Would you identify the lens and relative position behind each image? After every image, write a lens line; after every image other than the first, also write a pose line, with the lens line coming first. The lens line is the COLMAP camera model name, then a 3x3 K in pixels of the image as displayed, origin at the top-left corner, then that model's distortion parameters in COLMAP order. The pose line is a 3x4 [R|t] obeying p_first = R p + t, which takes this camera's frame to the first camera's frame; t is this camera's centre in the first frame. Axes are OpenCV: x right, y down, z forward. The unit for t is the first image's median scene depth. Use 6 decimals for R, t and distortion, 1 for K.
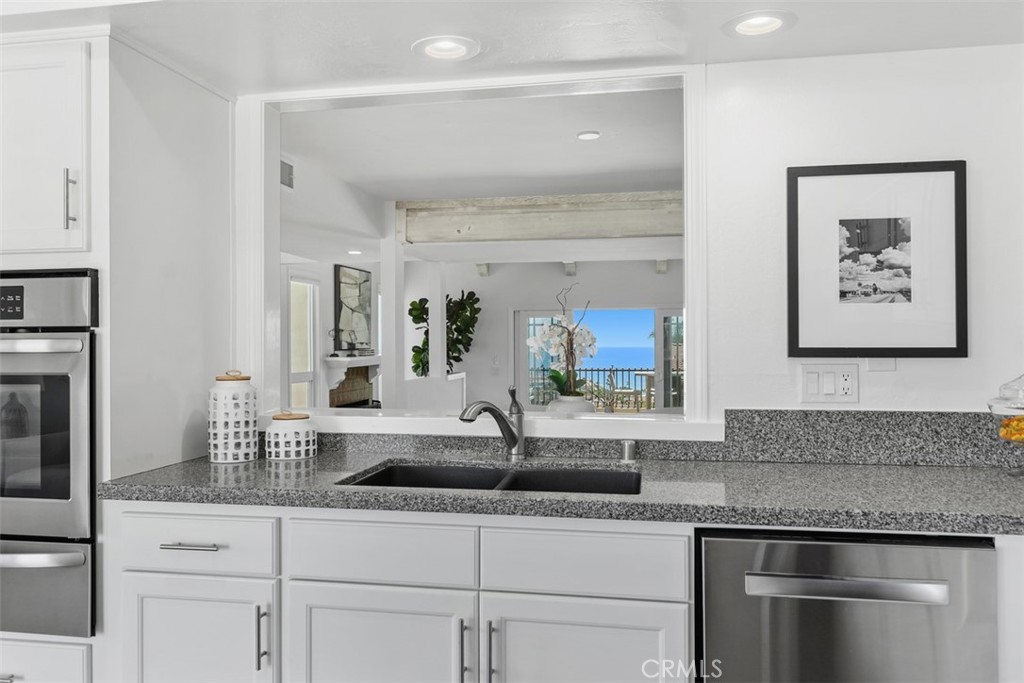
lens RADIAL K [[765.4, 0, 503.0], [0, 765.4, 339.7], [0, 0, 1]] dist [-0.000295, 0.003167]
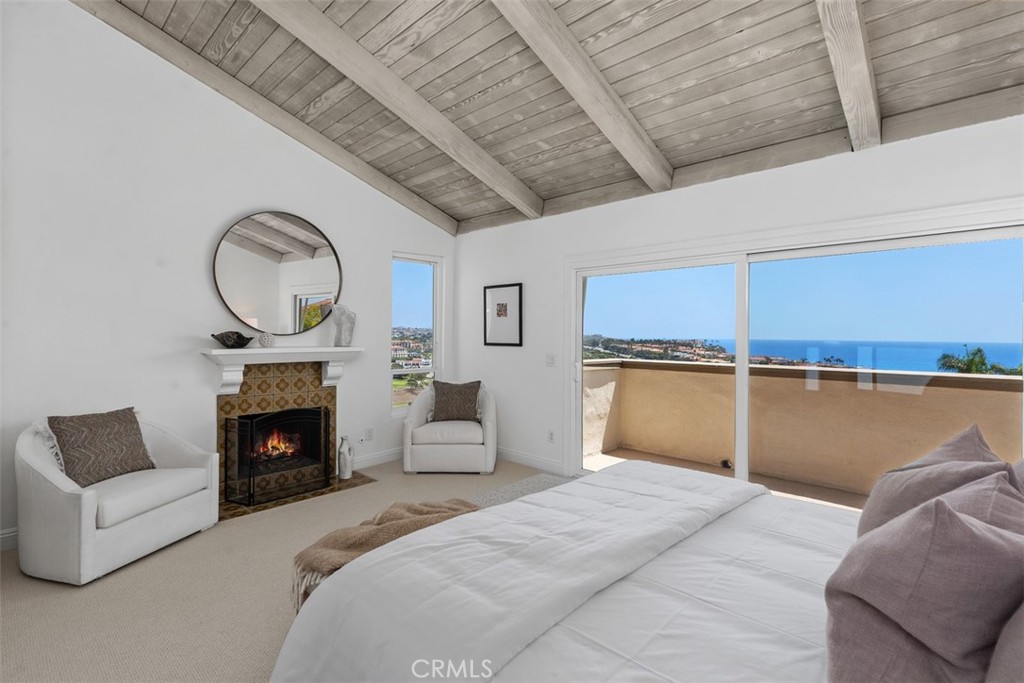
lens RADIAL K [[462.7, 0, 515.1], [0, 462.7, 335.3], [0, 0, 1]] dist [0.015989, -0.003043]
pose [[0.863091, 0.002698, -0.505040, 1.455876], [-0.004405, 0.999988, -0.002185, -0.016555], [0.505028, 0.004111, 0.863093, -0.599768]]
